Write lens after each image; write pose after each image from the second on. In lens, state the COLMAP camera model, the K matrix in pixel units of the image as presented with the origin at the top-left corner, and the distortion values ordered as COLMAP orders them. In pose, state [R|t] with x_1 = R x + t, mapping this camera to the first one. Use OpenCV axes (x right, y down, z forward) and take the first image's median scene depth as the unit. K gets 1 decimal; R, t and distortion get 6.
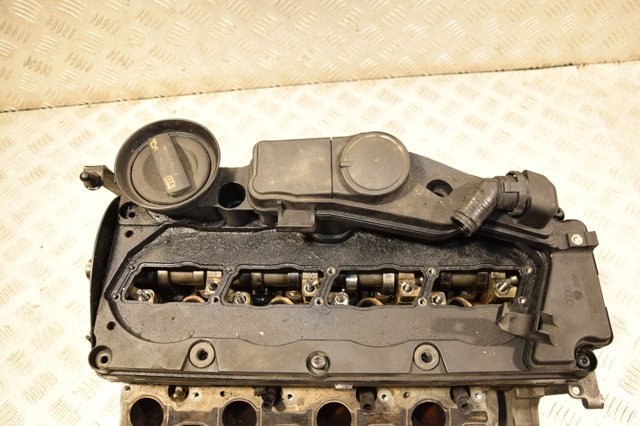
lens RADIAL K [[505.7, 0, 321.1], [0, 505.7, 214.6], [0, 0, 1]] dist [-0.093339, 0.049874]
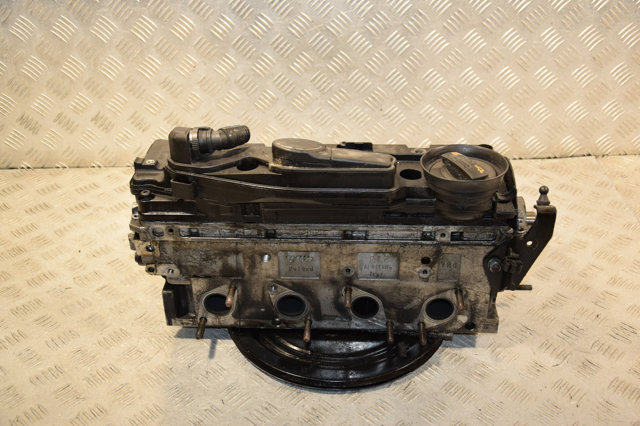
lens RADIAL K [[753.3, 0, 324.3], [0, 753.3, 227.6], [0, 0, 1]] dist [0.101318, 0.000000]
pose [[0.996298, 0.041715, -0.075162, 0.081661], [-0.071390, 0.888579, -0.453134, 0.655246], [0.047885, 0.456823, 0.888268, -0.428385]]
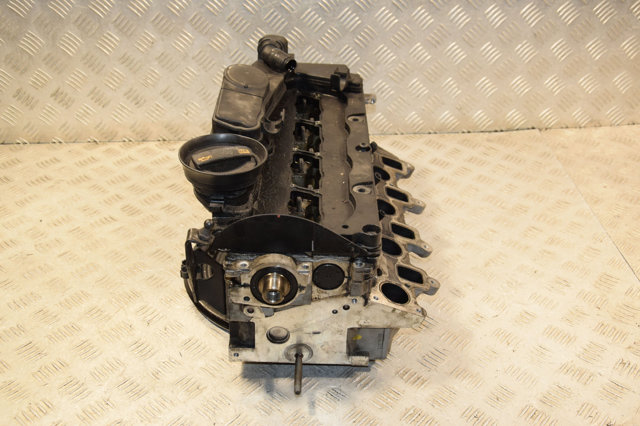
lens RADIAL K [[753.3, 0, 324.7], [0, 753.3, 228.4], [0, 0, 1]] dist [0.101318, 0.000000]
pose [[0.998874, 0.029592, -0.037082, 0.120996], [-0.043197, 0.890474, -0.452979, 0.738918], [0.019616, 0.454071, 0.890750, -0.454548]]
